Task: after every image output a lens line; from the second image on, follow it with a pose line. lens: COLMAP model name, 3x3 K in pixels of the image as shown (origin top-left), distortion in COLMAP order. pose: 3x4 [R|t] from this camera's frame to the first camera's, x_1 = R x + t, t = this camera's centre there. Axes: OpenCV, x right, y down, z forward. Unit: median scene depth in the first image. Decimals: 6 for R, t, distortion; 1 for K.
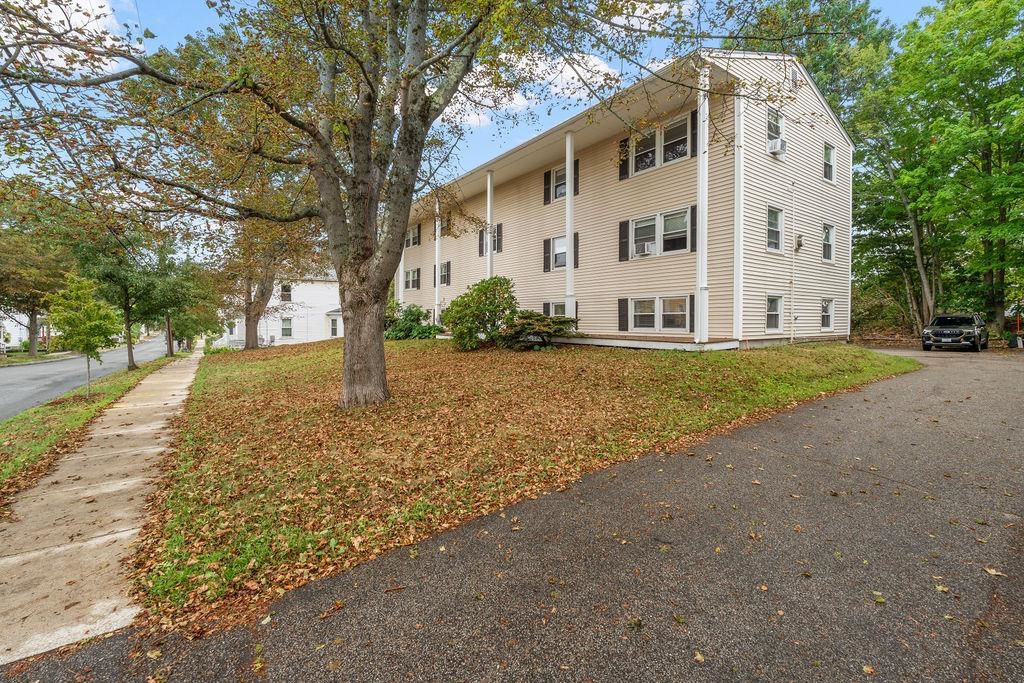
lens RADIAL K [[453.2, 0, 513.0], [0, 453.2, 321.2], [0, 0, 1]] dist [-0.003077, -0.000015]
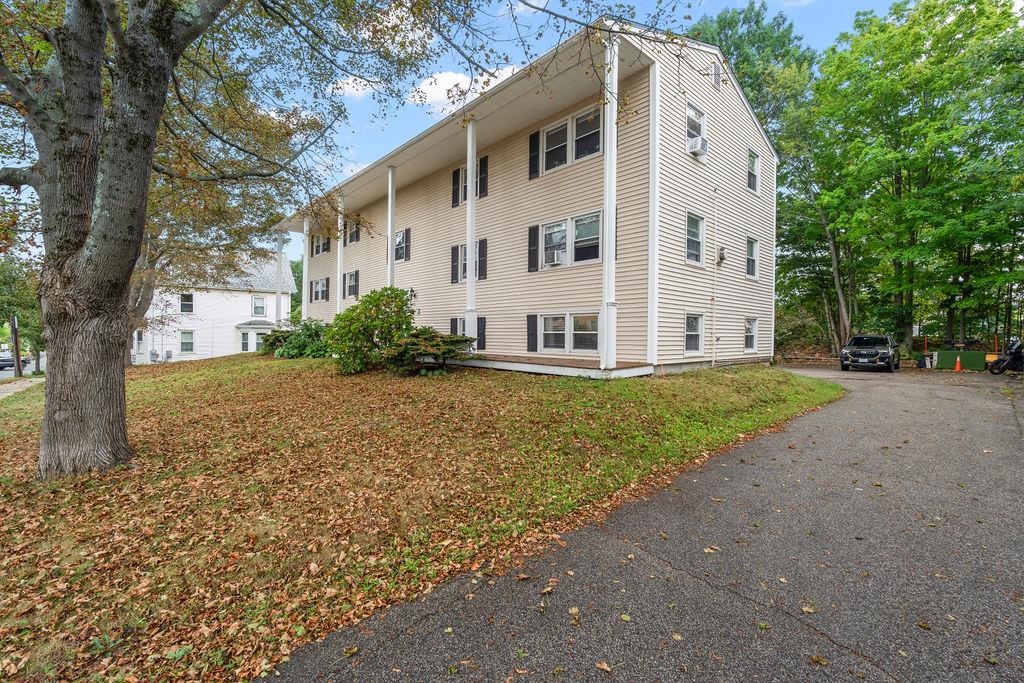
lens RADIAL K [[446.2, 0, 513.7], [0, 446.2, 331.7], [0, 0, 1]] dist [-0.004386, 0.000105]
pose [[0.993752, 0.009547, 0.111206, 0.109908], [-0.008618, 0.999924, -0.008828, -0.009058], [-0.111282, 0.007814, 0.993758, 0.146026]]
